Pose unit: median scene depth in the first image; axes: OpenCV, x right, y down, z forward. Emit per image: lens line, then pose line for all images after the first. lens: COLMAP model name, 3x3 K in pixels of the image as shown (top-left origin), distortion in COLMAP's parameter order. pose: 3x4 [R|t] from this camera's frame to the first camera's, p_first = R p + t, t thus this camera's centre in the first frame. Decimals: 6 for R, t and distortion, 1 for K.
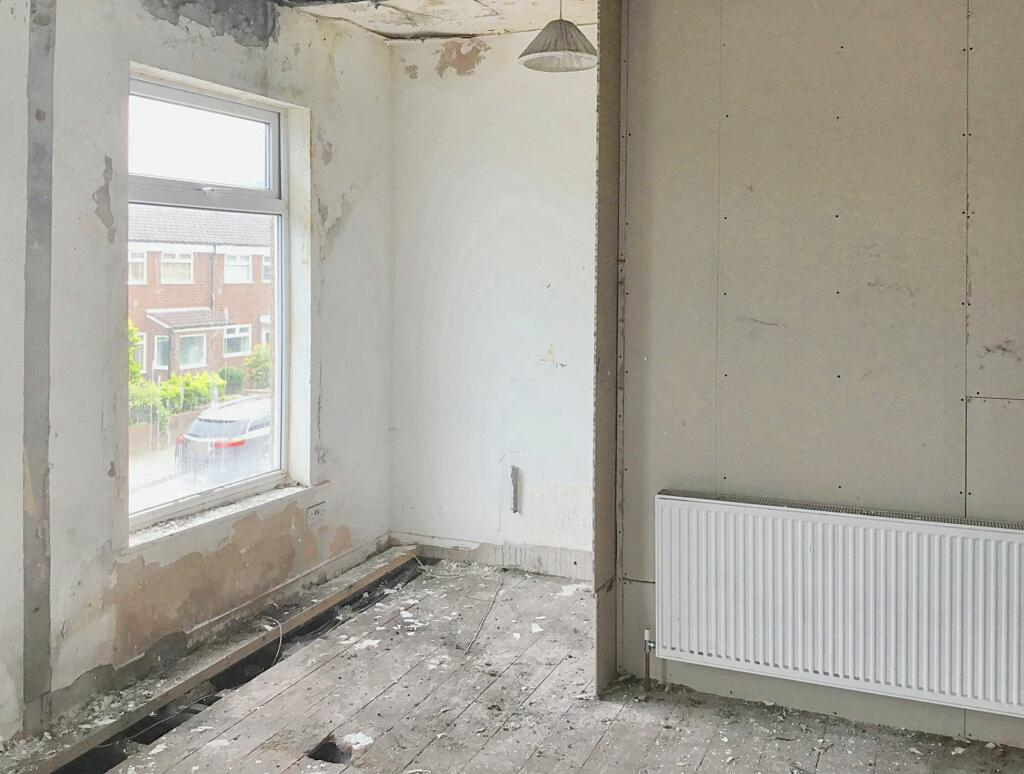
lens RADIAL K [[943.2, 0, 512.0], [0, 943.2, 387.0], [0, 0, 1]] dist [-0.005608, -0.008182]
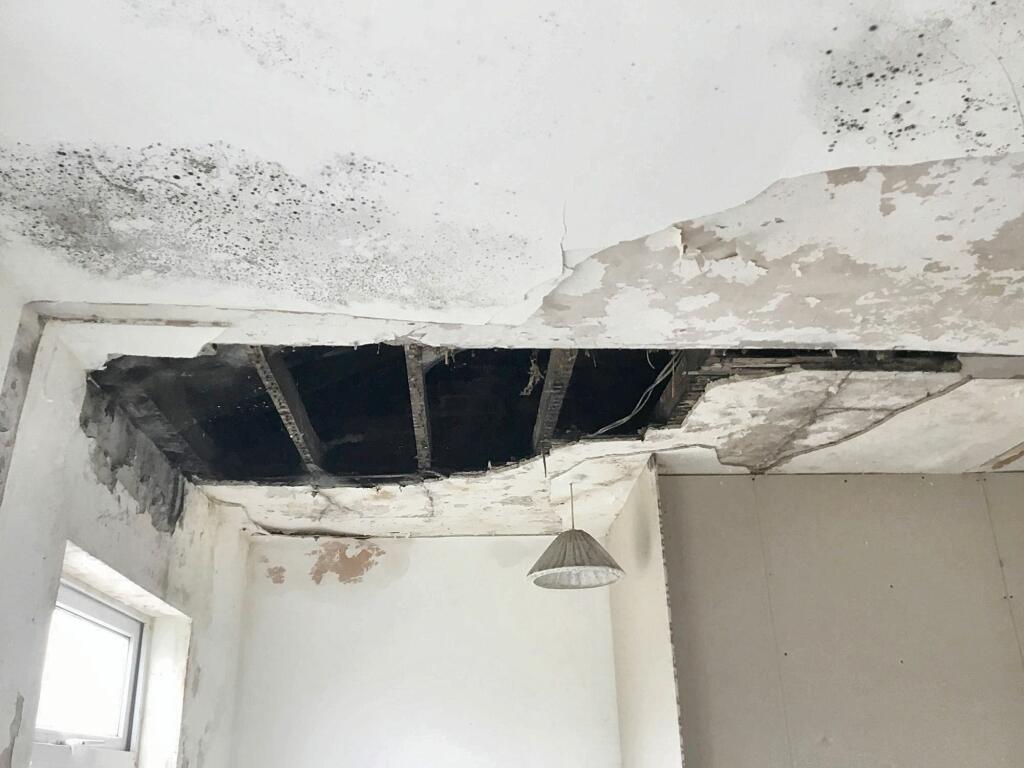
lens RADIAL K [[930.0, 0, 512.0], [0, 930.0, 384.0], [0, 0, 1]] dist [0.003441, -0.197313]
pose [[0.891984, 0.140975, 0.429525, -0.320438], [0.095422, 0.870012, -0.483709, -0.090567], [-0.441882, 0.472446, 0.762584, 0.281267]]
